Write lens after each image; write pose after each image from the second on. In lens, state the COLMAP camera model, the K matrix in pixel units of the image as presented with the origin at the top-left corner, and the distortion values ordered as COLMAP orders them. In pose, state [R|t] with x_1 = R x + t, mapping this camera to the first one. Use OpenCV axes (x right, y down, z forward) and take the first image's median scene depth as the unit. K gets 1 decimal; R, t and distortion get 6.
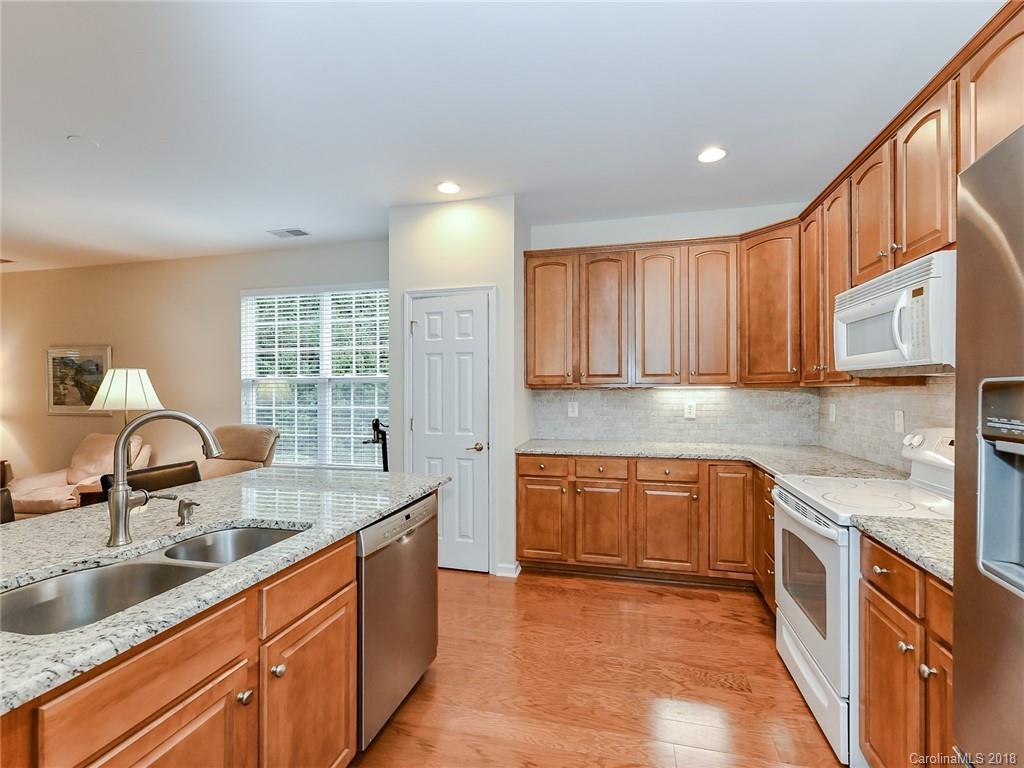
lens RADIAL K [[457.8, 0, 518.7], [0, 457.8, 390.7], [0, 0, 1]] dist [0.010013, -0.004502]
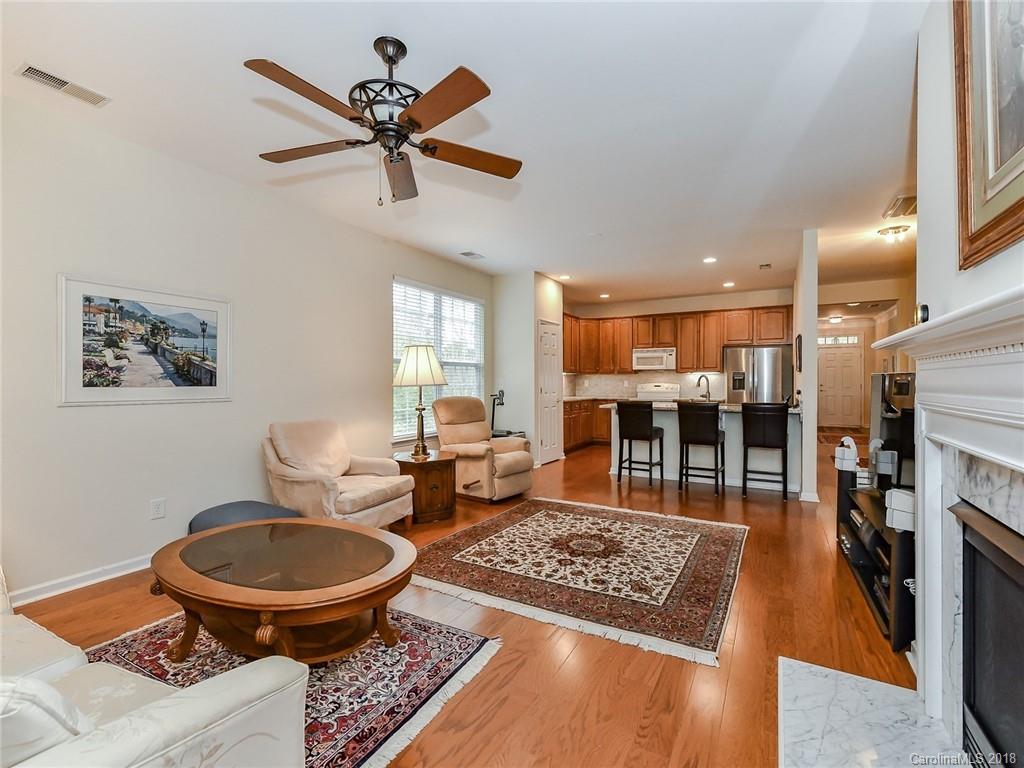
lens RADIAL K [[457.8, 0, 522.2], [0, 457.8, 385.4], [0, 0, 1]] dist [0.010013, -0.004502]
pose [[0.263401, -0.006971, 0.964661, -1.986721], [0.002114, 0.999976, 0.006649, 0.038573], [-0.964684, 0.000288, 0.263409, 0.562328]]
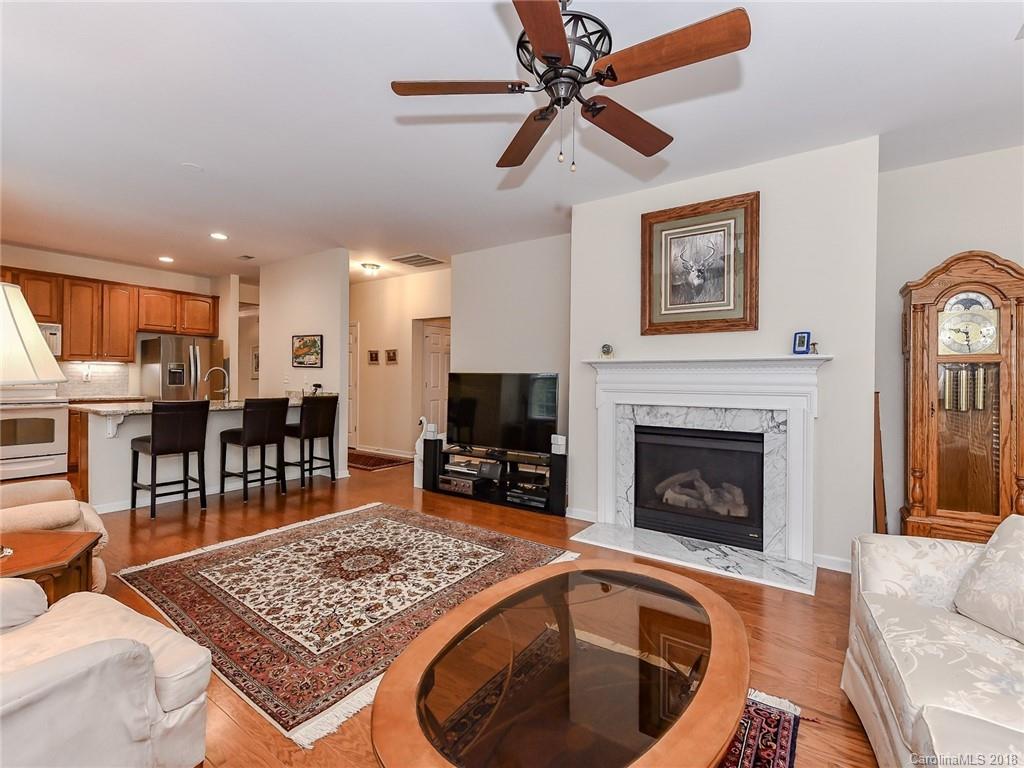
lens RADIAL K [[457.8, 0, 508.2], [0, 457.8, 379.2], [0, 0, 1]] dist [0.010013, -0.004502]
pose [[-0.930571, -0.008796, 0.366006, -1.603245], [-0.008319, 0.999961, 0.002880, 0.037796], [-0.366017, -0.000365, -0.930608, 1.337825]]
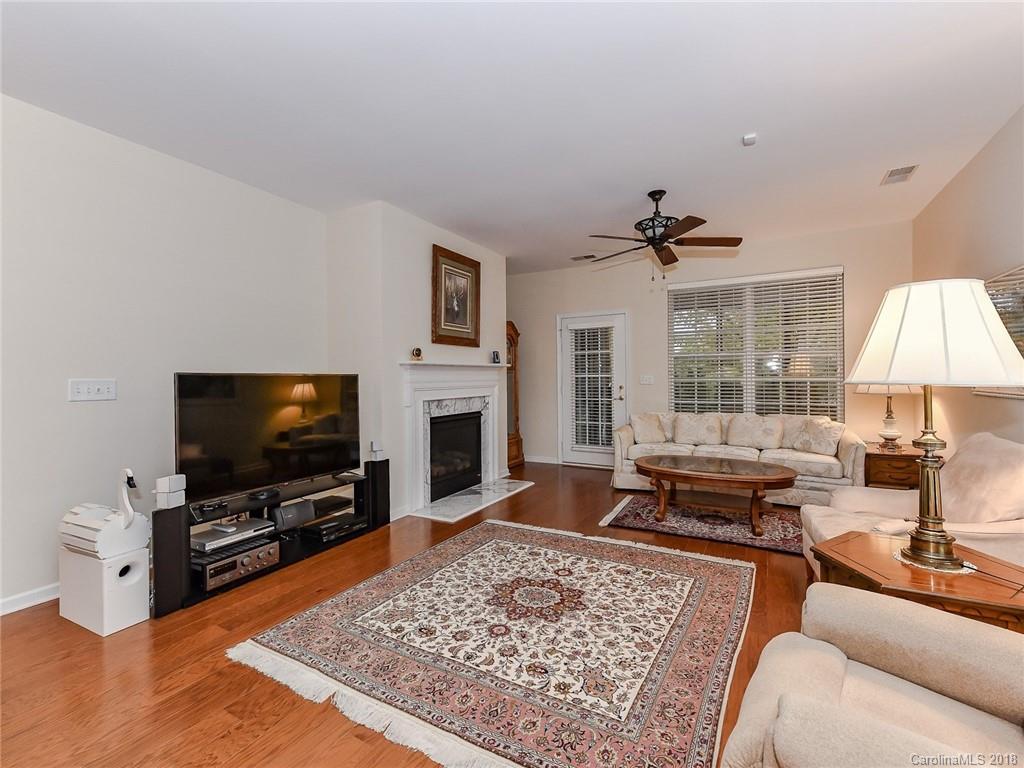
lens RADIAL K [[457.8, 0, 516.6], [0, 457.8, 375.7], [0, 0, 1]] dist [0.010013, -0.004502]
pose [[-0.265678, 0.000586, -0.964062, -0.396538], [0.009293, 0.999955, -0.001953, 0.033831], [0.964017, -0.009478, -0.265672, 0.837583]]
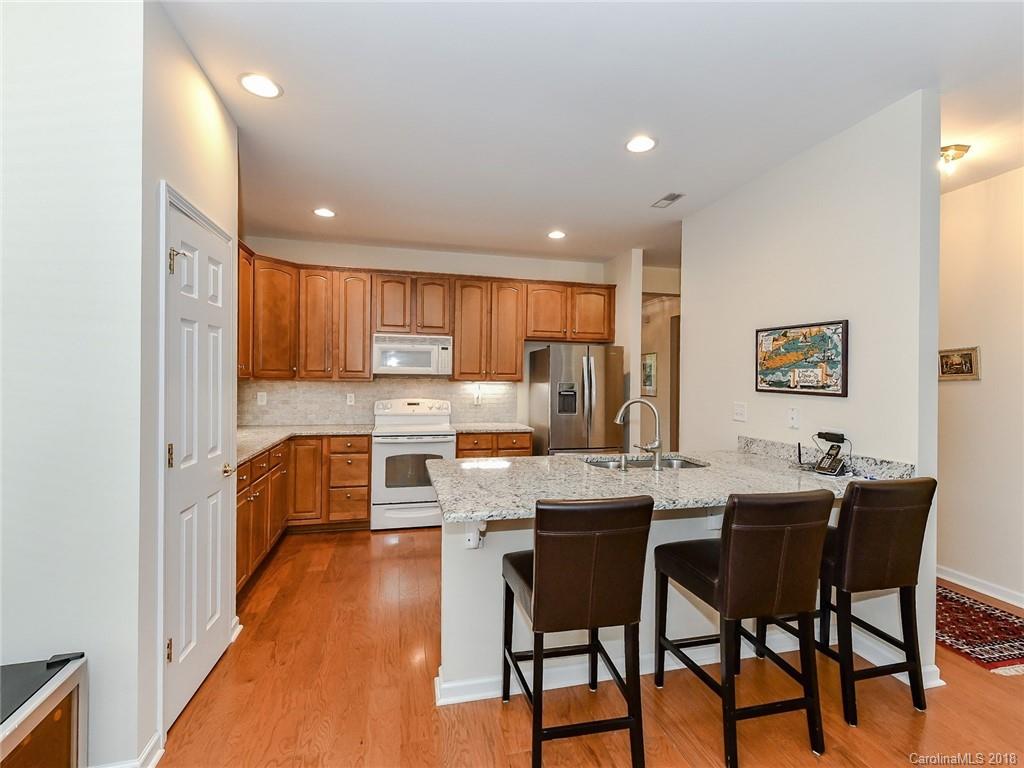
lens RADIAL K [[457.8, 0, 526.0], [0, 457.8, 391.0], [0, 0, 1]] dist [0.010013, -0.004502]
pose [[-0.479716, -0.023354, 0.877113, -0.820151], [-0.006240, 0.999711, 0.023205, -0.011611], [-0.877402, 0.005658, -0.479723, 0.864062]]
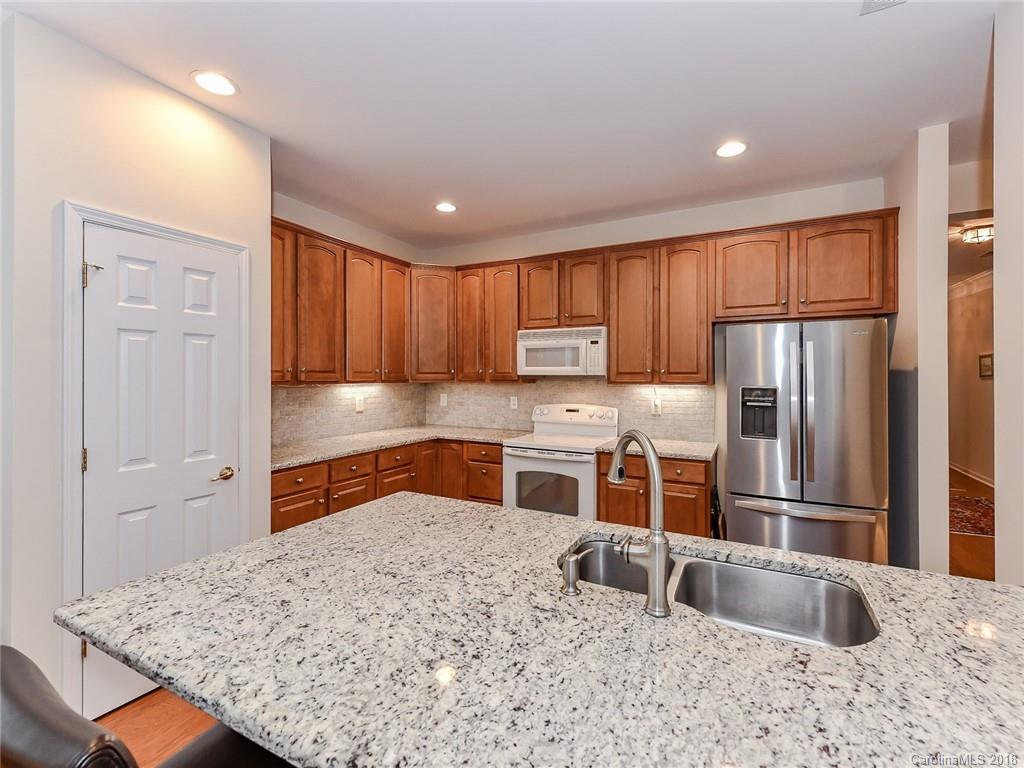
lens RADIAL K [[457.8, 0, 510.6], [0, 457.8, 377.6], [0, 0, 1]] dist [0.010013, -0.004502]
pose [[0.242491, 0.001382, 0.970153, -0.612339], [-0.000577, 0.999999, -0.001280, -0.019807], [-0.970153, -0.000249, 0.242492, 0.386581]]
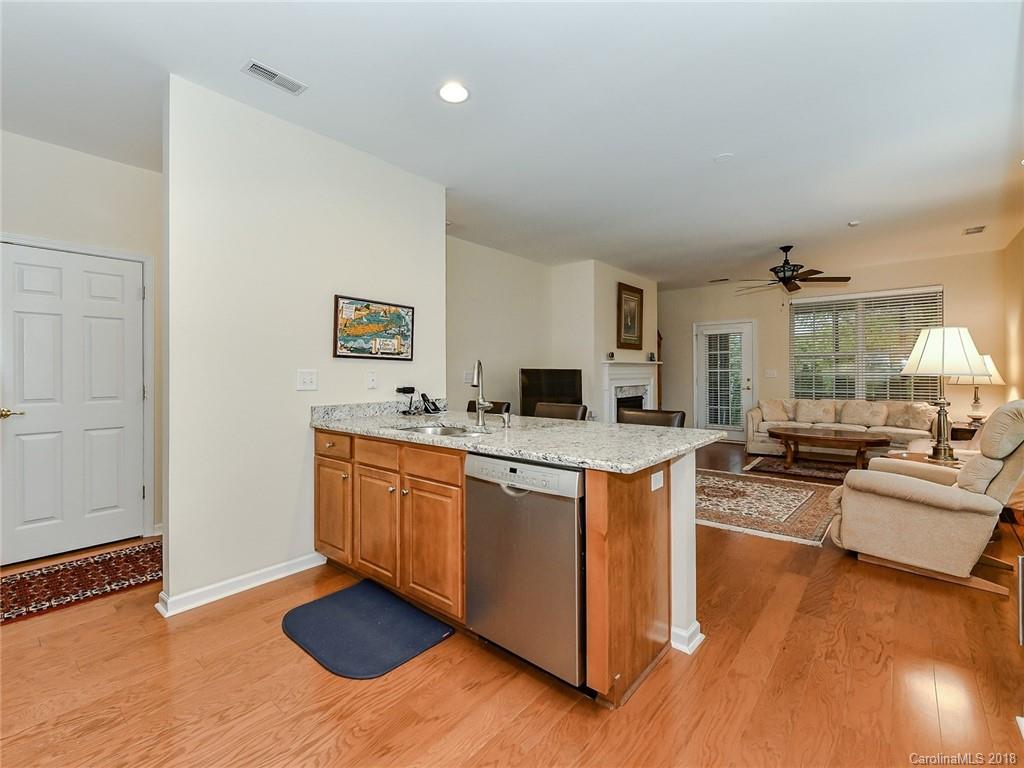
lens RADIAL K [[457.8, 0, 510.5], [0, 457.8, 371.1], [0, 0, 1]] dist [0.010013, -0.004502]
pose [[-0.455352, 0.001194, -0.890311, 0.300488], [0.004953, 0.999987, -0.001192, 0.033145], [0.890298, -0.004953, -0.455352, 0.749046]]
